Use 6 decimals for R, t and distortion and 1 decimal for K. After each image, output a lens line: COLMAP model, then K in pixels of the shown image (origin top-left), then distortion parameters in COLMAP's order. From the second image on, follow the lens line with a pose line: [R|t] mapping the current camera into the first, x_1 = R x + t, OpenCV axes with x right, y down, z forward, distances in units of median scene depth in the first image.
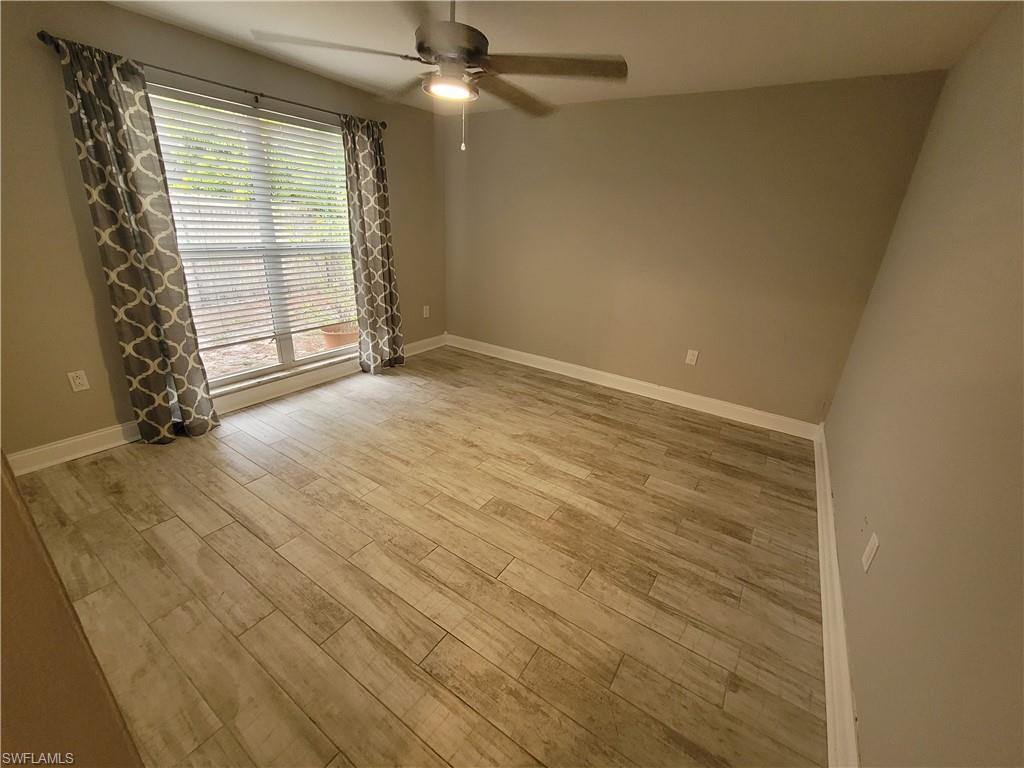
lens RADIAL K [[418.6, 0, 519.1], [0, 418.6, 386.3], [0, 0, 1]] dist [-0.007559, 0.001679]
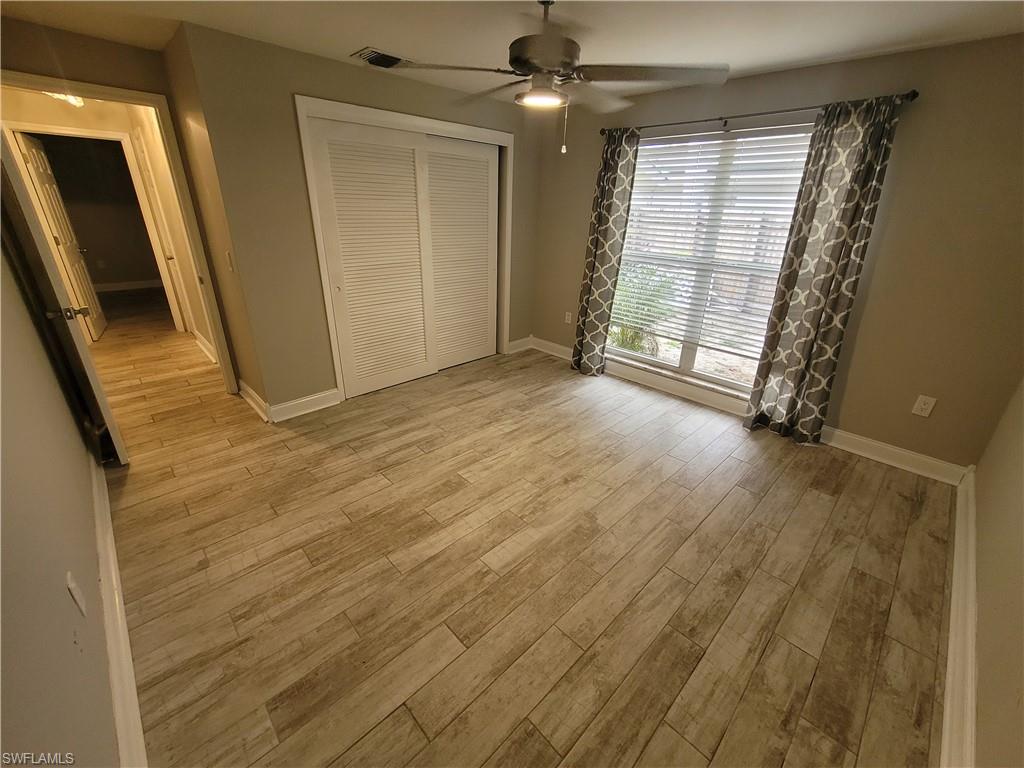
lens RADIAL K [[418.6, 0, 514.4], [0, 418.6, 388.9], [0, 0, 1]] dist [-0.007559, 0.001679]
pose [[-0.218766, 0.334144, -0.916782, 0.725555], [-0.397219, 0.827673, 0.396452, -0.357800], [0.891268, 0.450894, -0.048338, 0.930106]]
